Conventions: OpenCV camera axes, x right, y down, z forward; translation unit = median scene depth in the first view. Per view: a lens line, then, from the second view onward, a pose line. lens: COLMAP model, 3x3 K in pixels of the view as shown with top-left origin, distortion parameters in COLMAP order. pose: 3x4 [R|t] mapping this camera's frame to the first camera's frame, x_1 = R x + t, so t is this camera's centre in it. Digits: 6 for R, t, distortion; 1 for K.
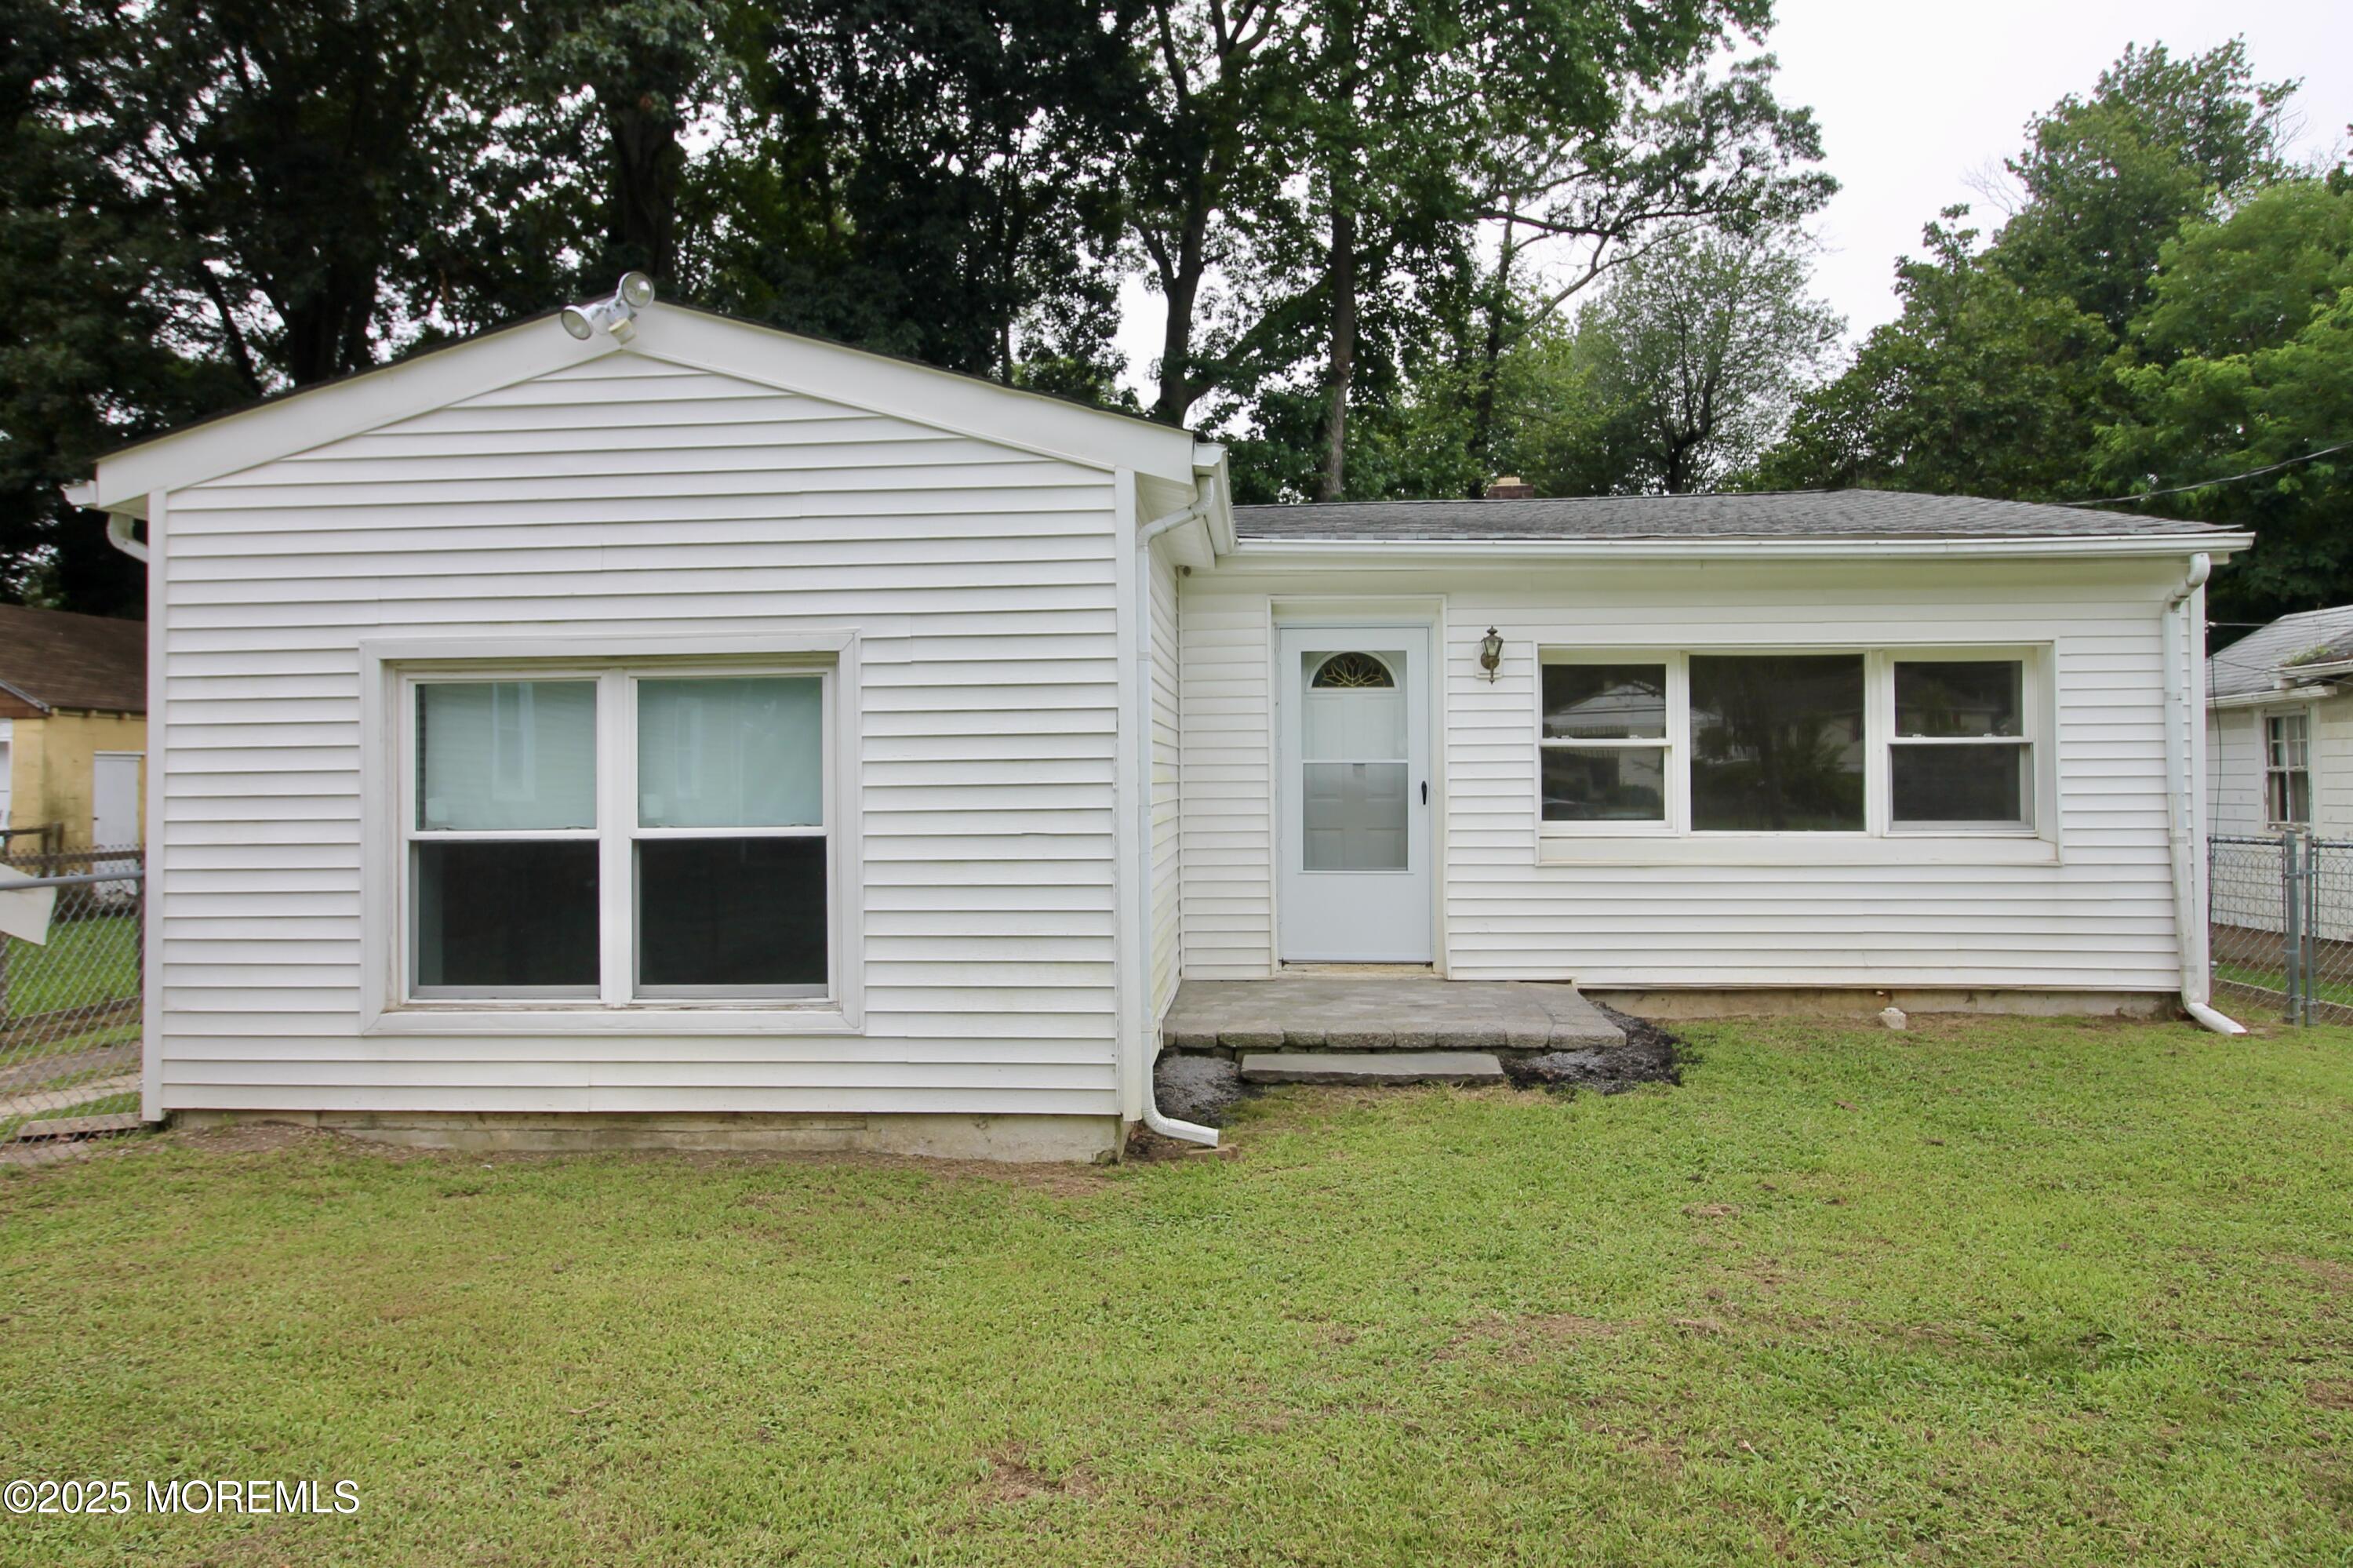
lens RADIAL K [[1459.8, 0, 1191.0], [0, 1459.8, 760.6], [0, 0, 1]] dist [0.006984, 0.000327]
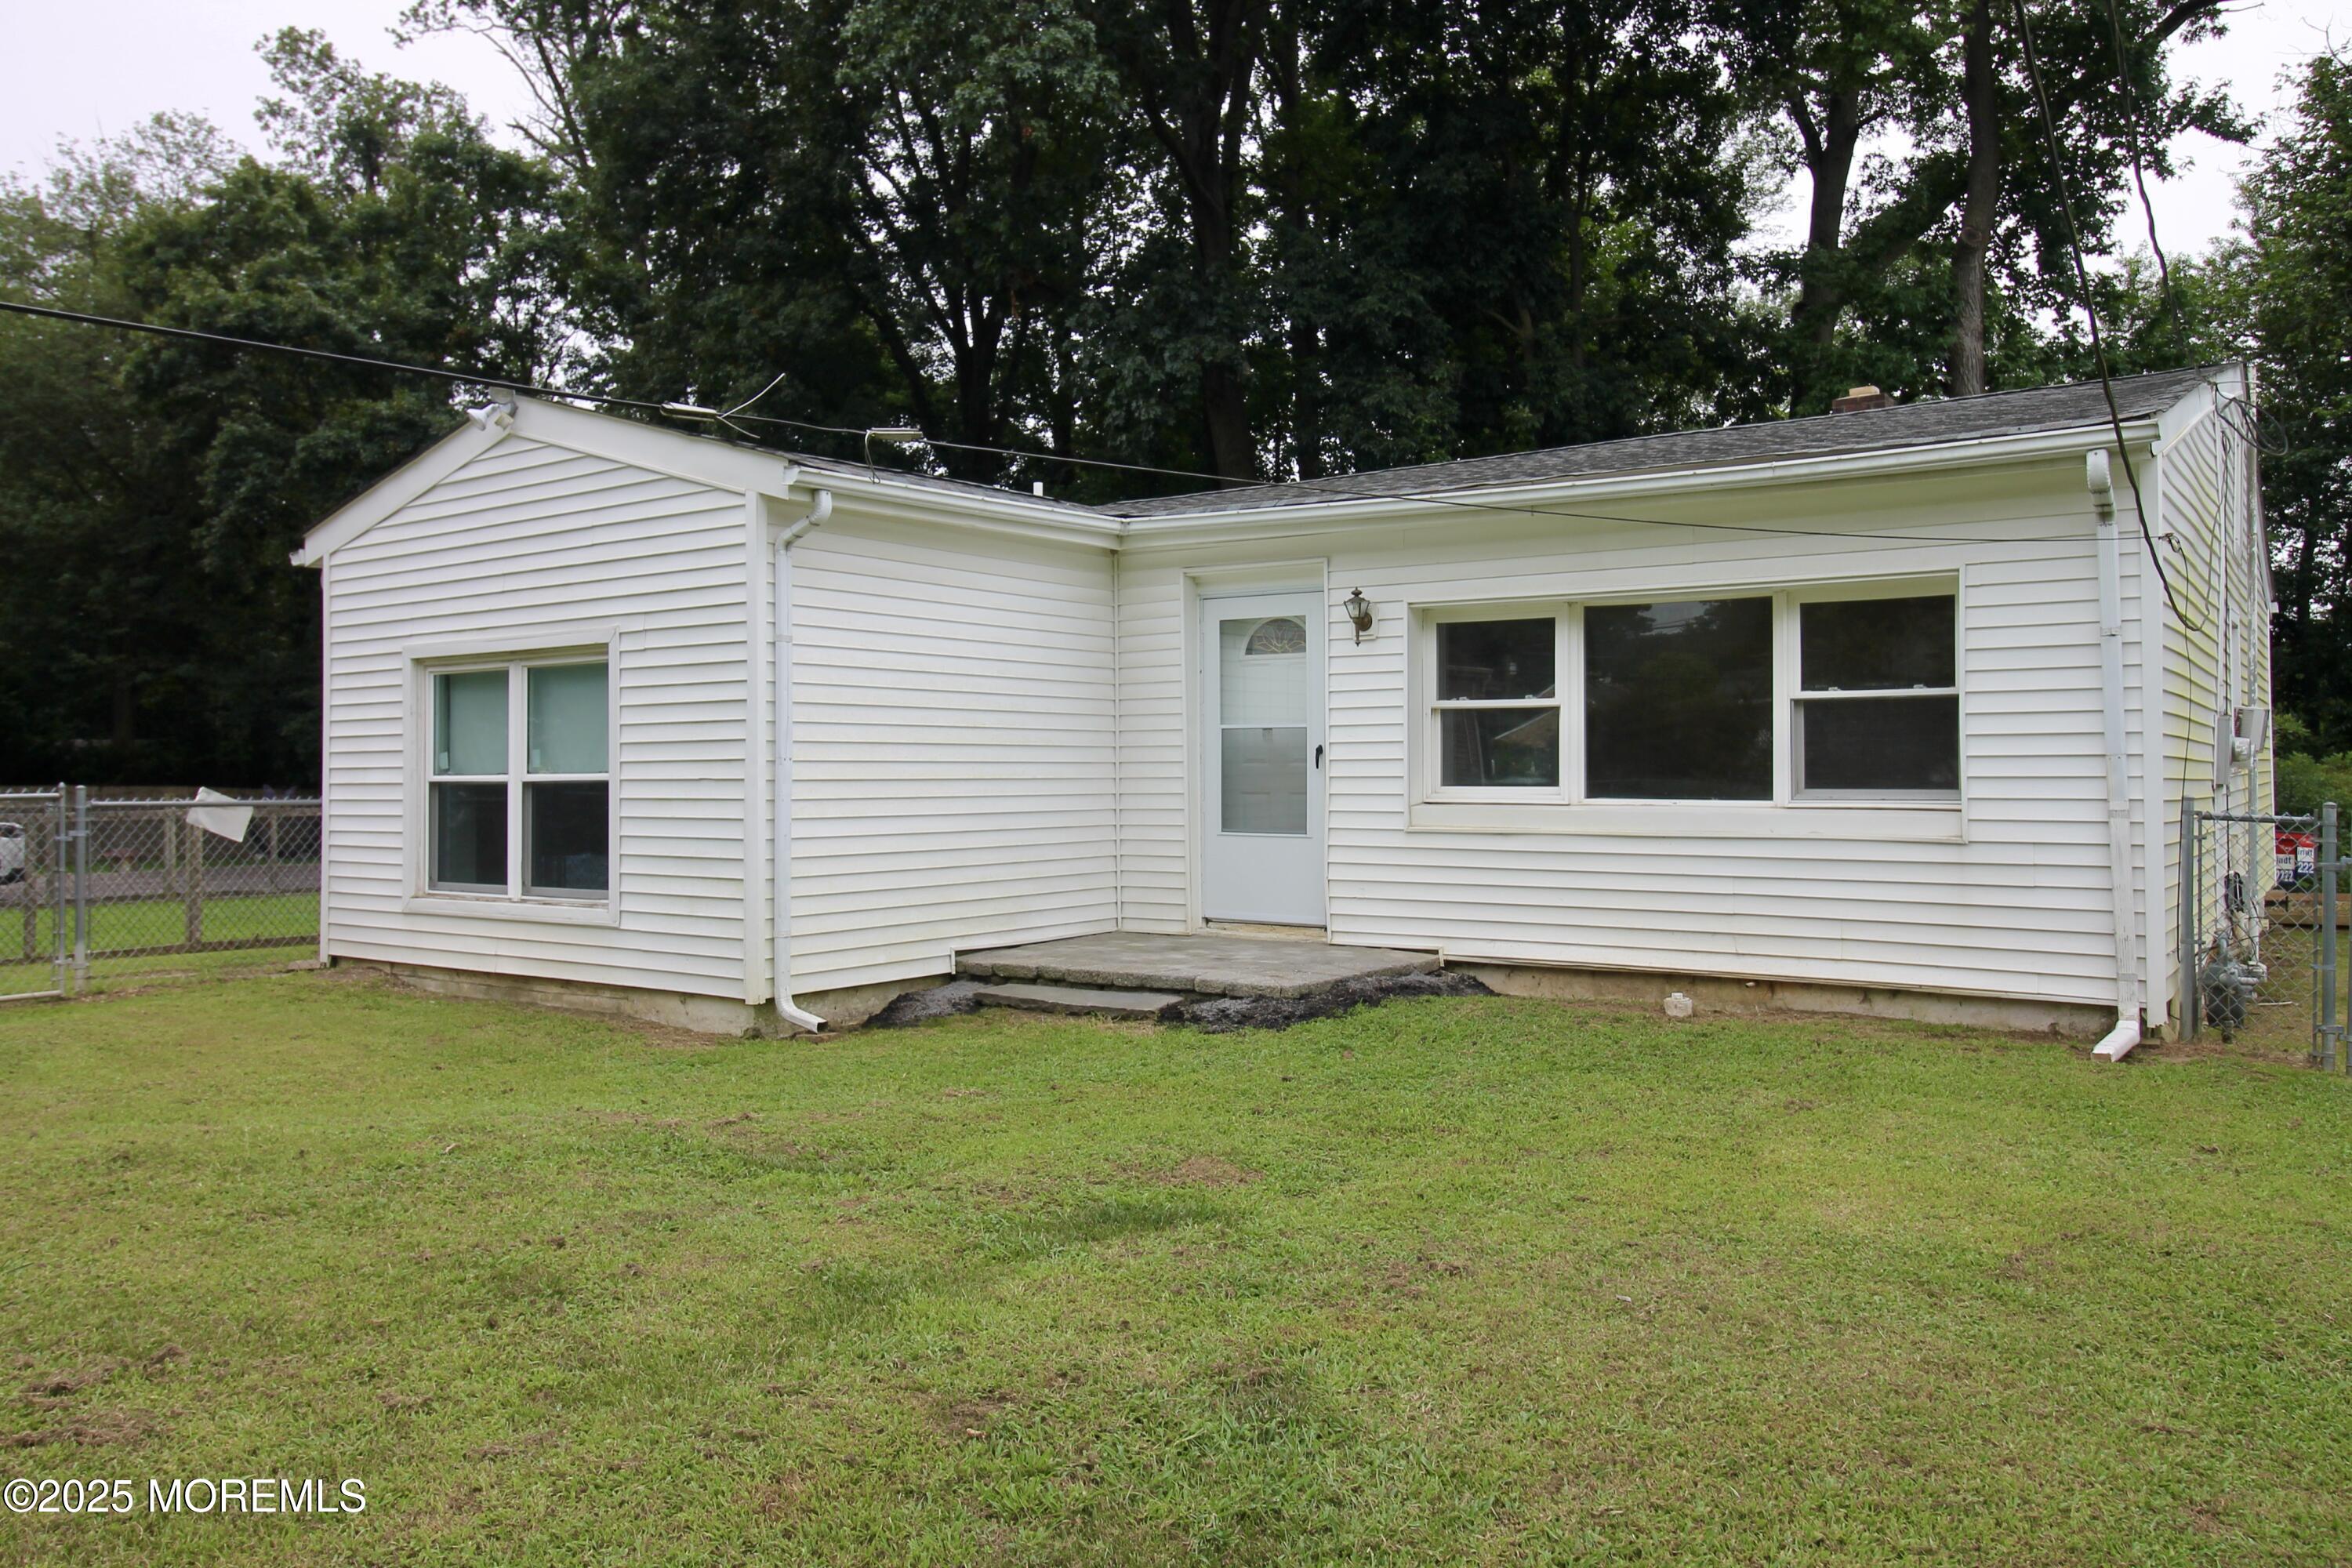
lens RADIAL K [[1708.7, 0, 1193.2], [0, 1708.7, 773.8], [0, 0, 1]] dist [0.013319, 0.008435]
pose [[0.853329, 0.004706, -0.521352, 0.704711], [0.003325, 0.999890, 0.014468, 0.016638], [0.521362, -0.014079, 0.853219, -0.045868]]
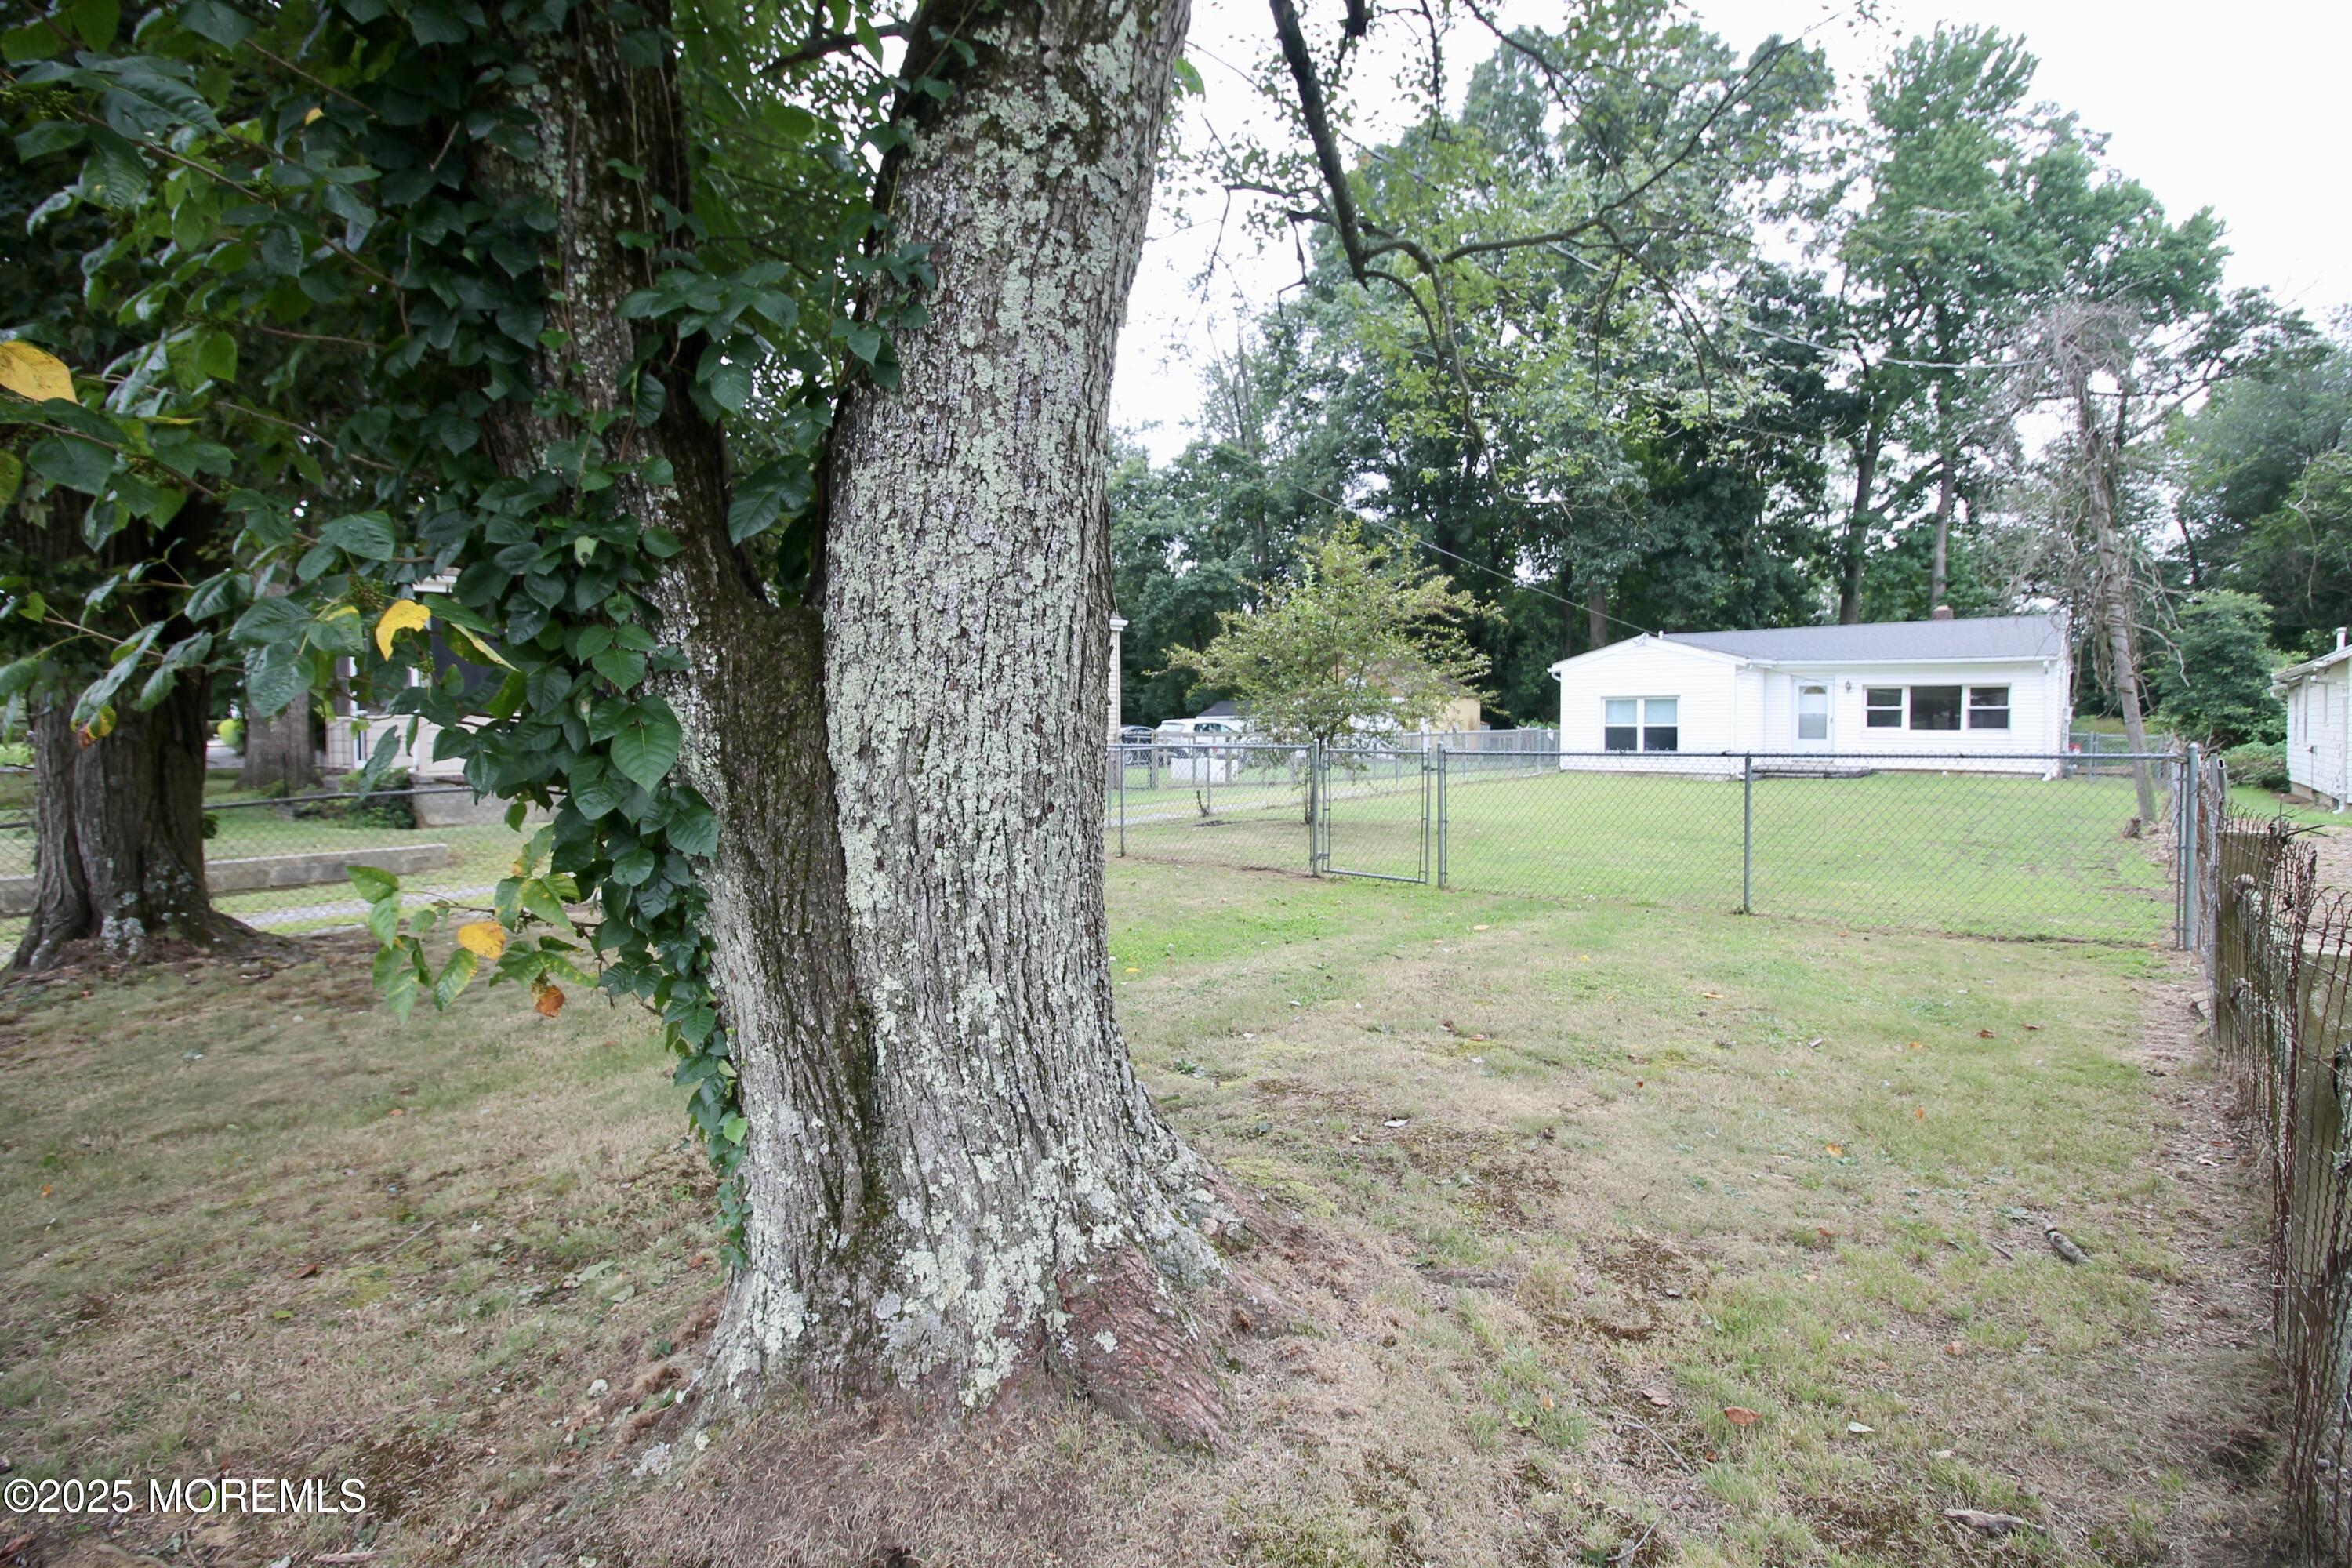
lens RADIAL K [[1123.2, 0, 1191.8], [0, 1123.2, 773.4], [0, 0, 1]] dist [-0.014143, -0.005198]
pose [[0.806300, 0.027985, -0.590844, 0.570961], [0.005073, 0.998516, 0.054217, -0.010175], [0.591485, -0.046713, 0.804962, -2.575970]]
